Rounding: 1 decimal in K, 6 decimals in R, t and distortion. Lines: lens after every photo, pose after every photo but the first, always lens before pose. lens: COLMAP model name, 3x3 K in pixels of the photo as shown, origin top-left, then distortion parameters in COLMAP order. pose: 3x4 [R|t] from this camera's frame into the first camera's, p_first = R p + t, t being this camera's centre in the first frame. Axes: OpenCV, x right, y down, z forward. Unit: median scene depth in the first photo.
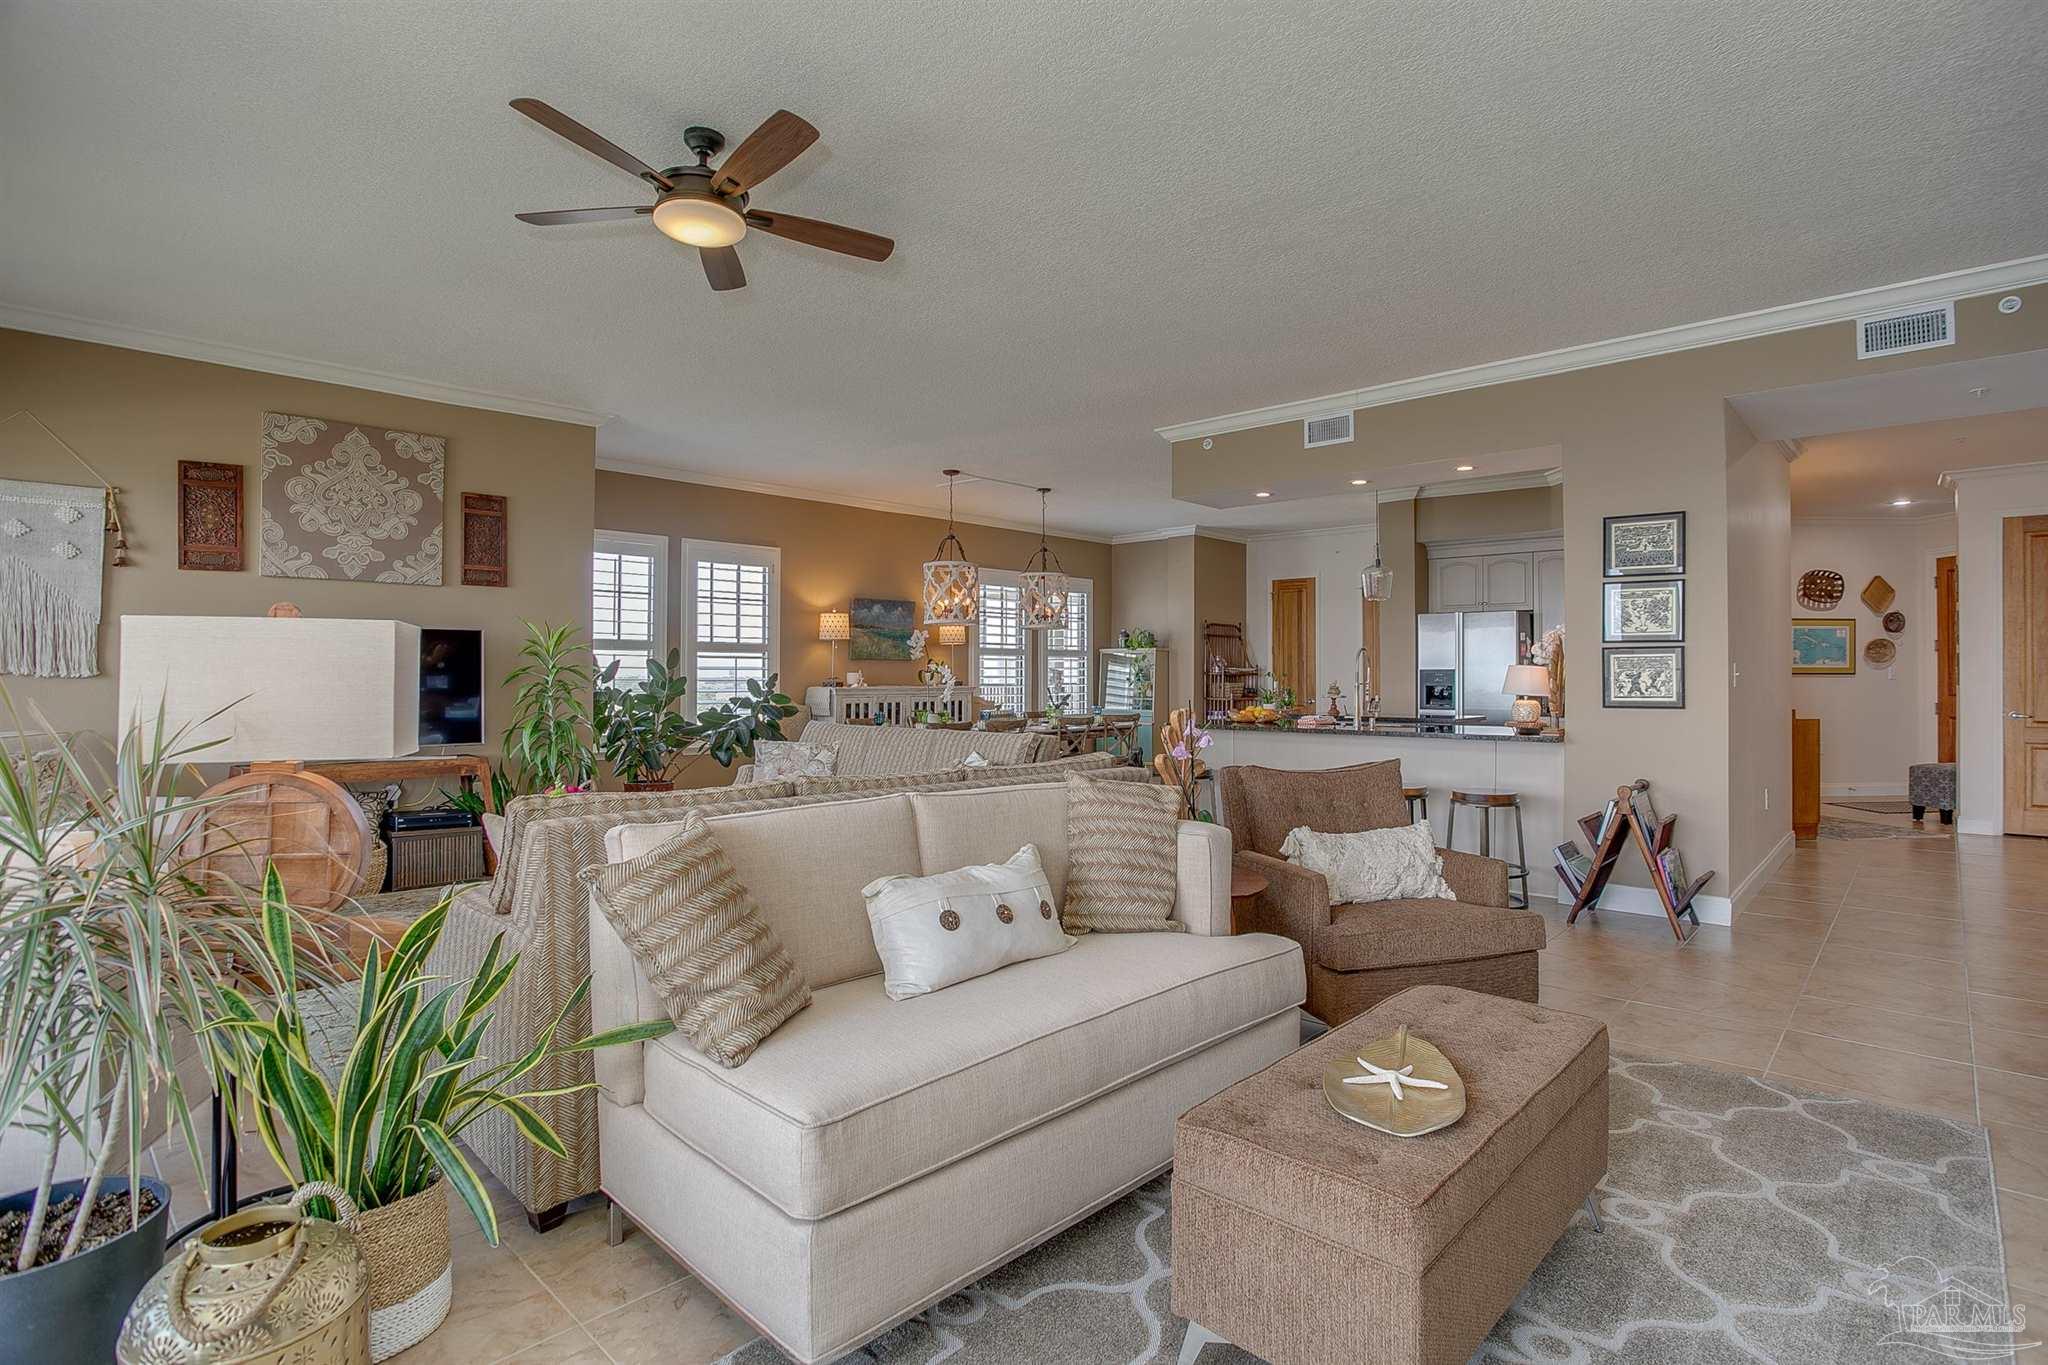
lens RADIAL K [[1001.2, 0, 1055.7], [0, 1001.2, 673.0], [0, 0, 1]] dist [-0.069306, 0.026476]
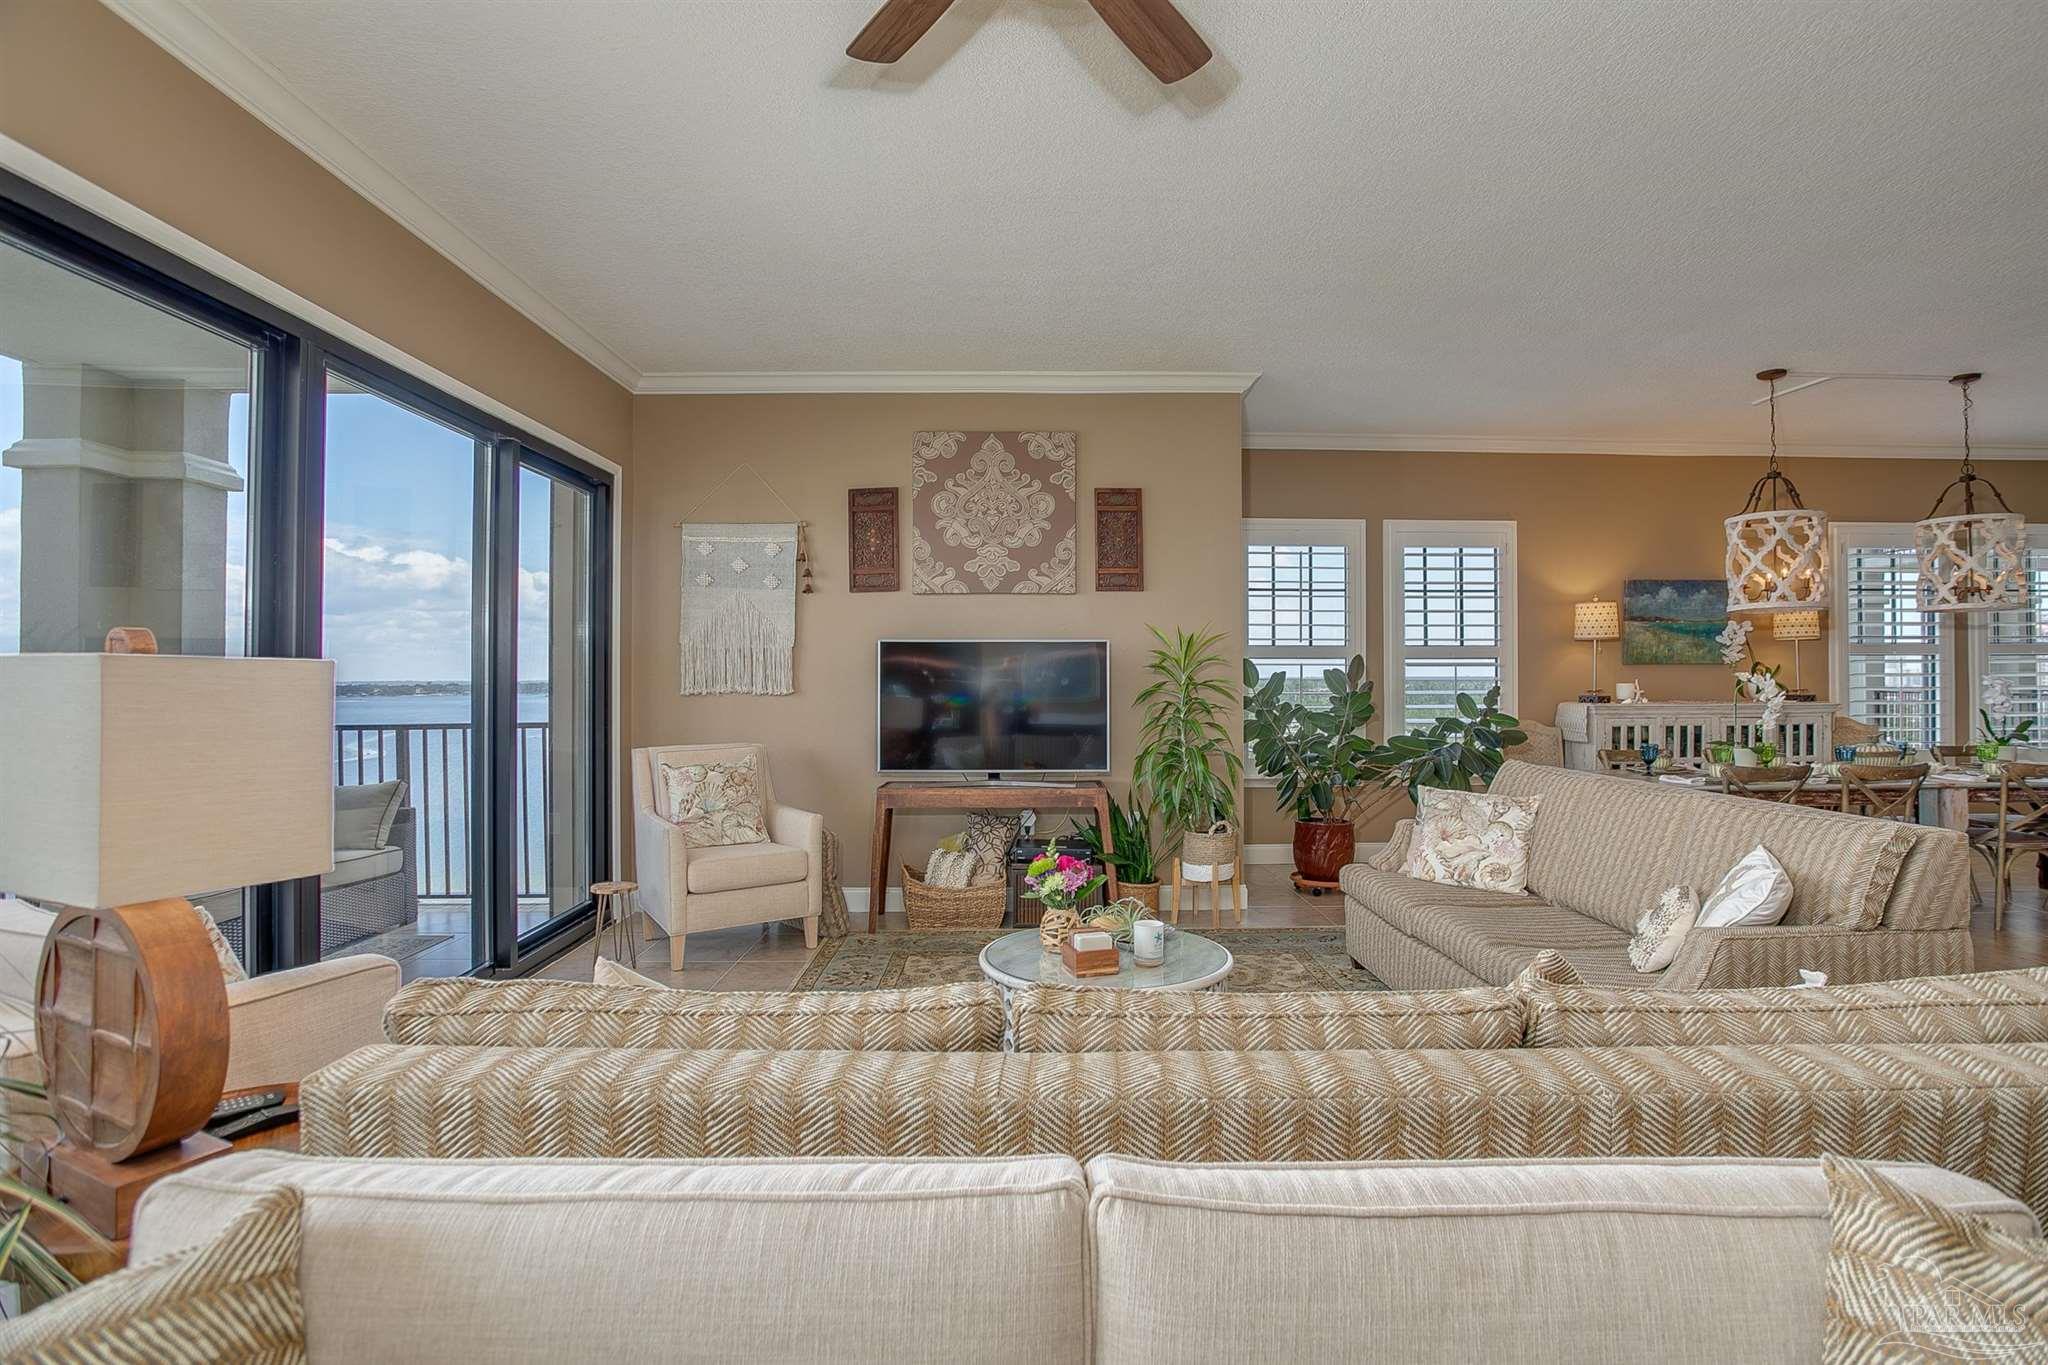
lens RADIAL K [[1001.2, 0, 1055.7], [0, 1001.2, 673.0], [0, 0, 1]] dist [-0.069306, 0.026476]
pose [[0.700761, -0.007945, -0.713352, 0.016414], [0.005663, 0.999968, -0.005574, -0.006989], [0.713374, -0.000134, 0.700784, 0.232937]]
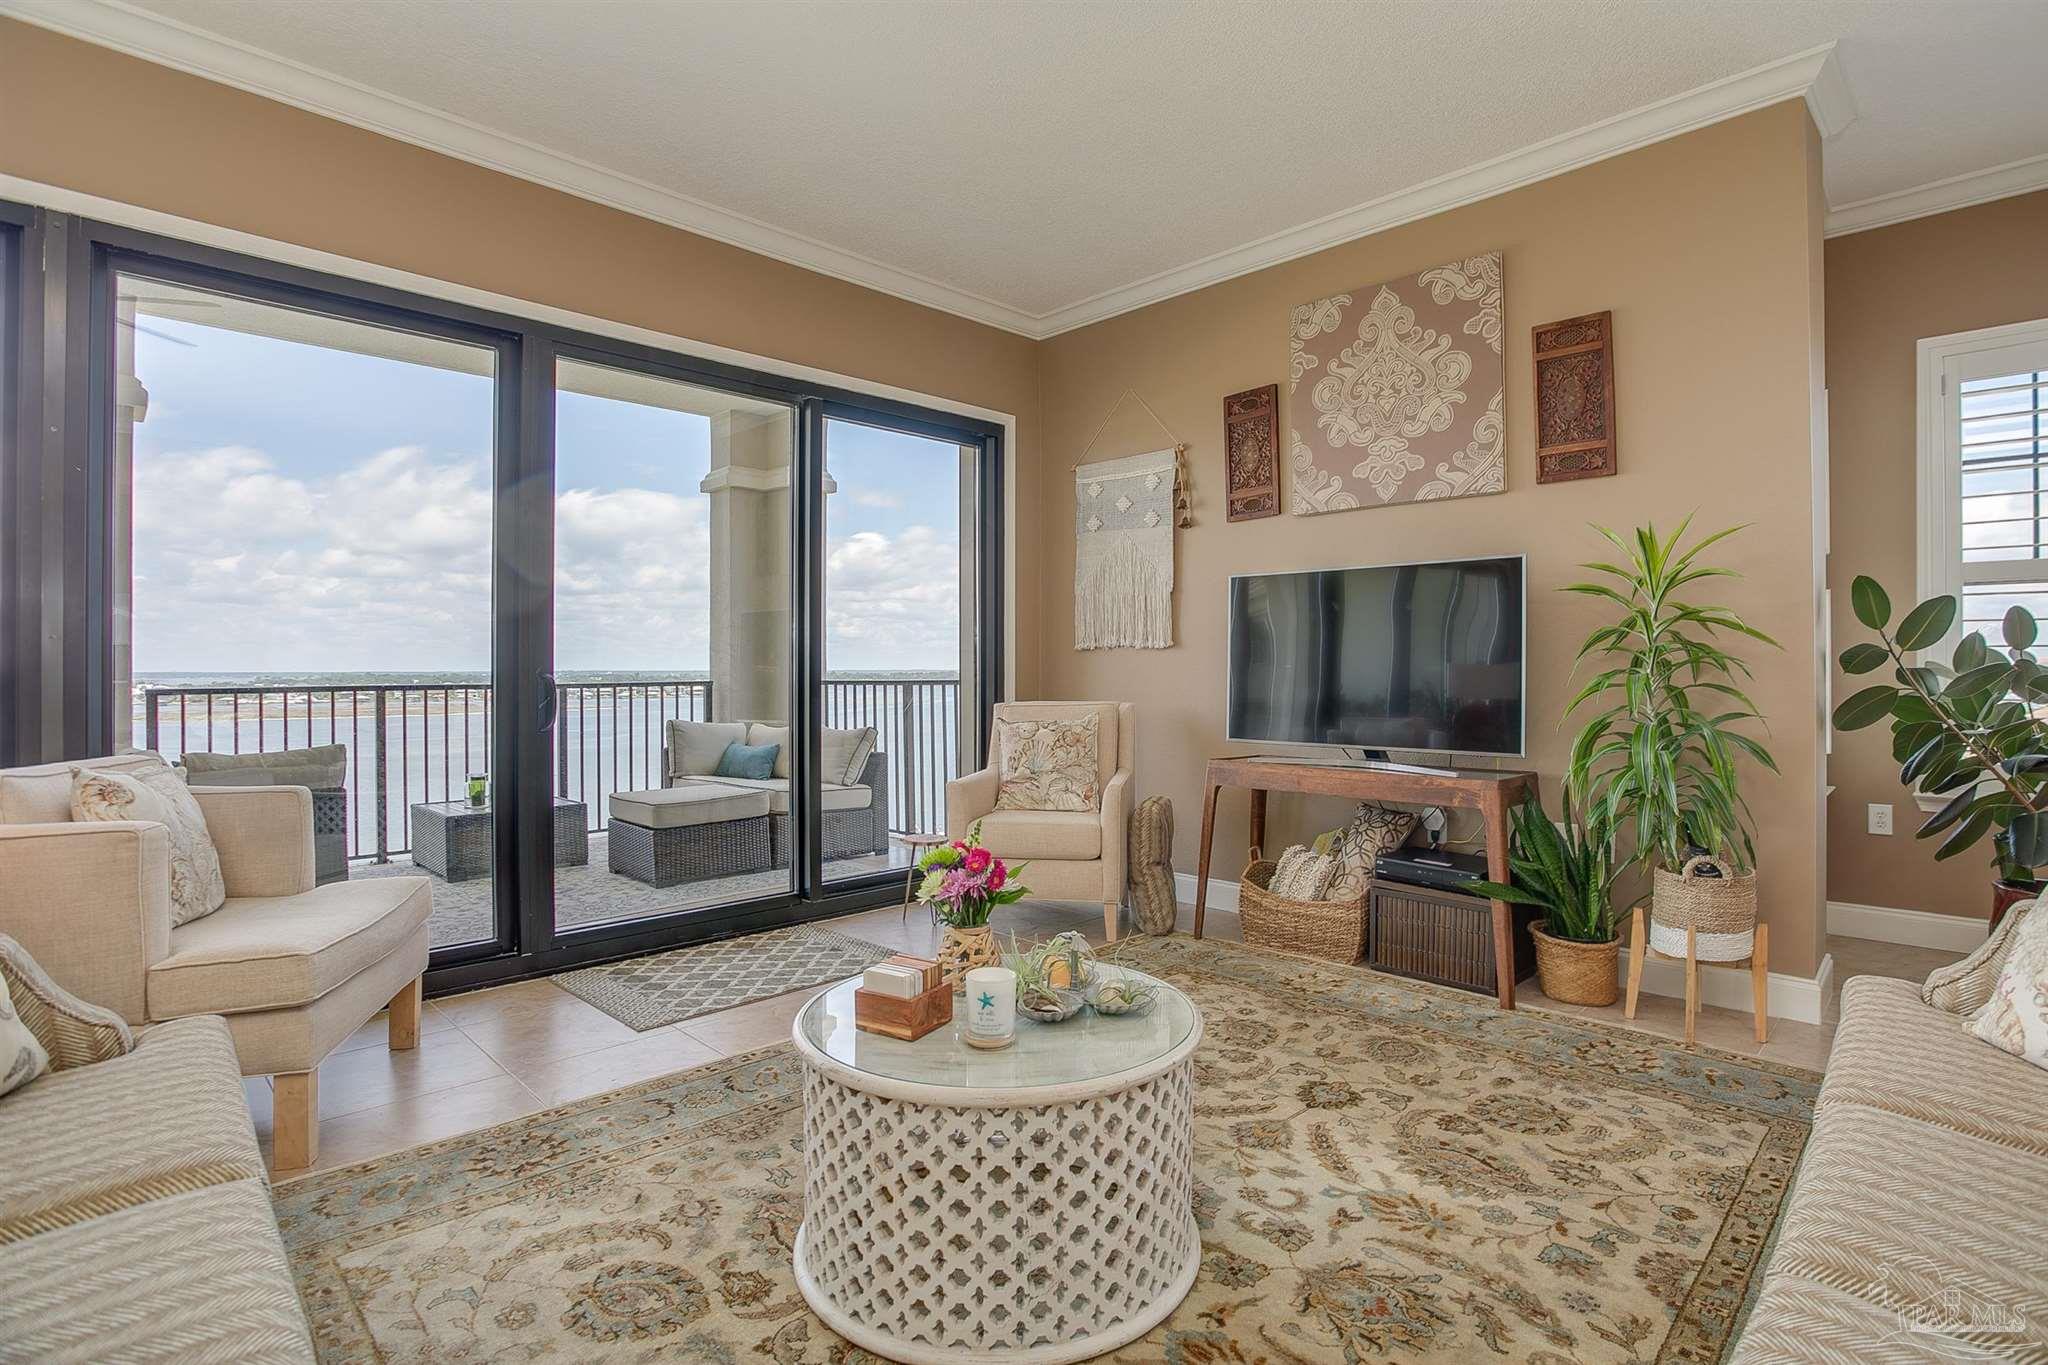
lens RADIAL K [[1001.2, 0, 1055.7], [0, 1001.2, 673.0], [0, 0, 1]] dist [-0.069306, 0.026476]
pose [[-0.023706, 0.003014, -0.999714, -0.004617], [0.005666, 0.999980, 0.002880, 0.014683], [0.999703, -0.005597, -0.023723, 0.513226]]
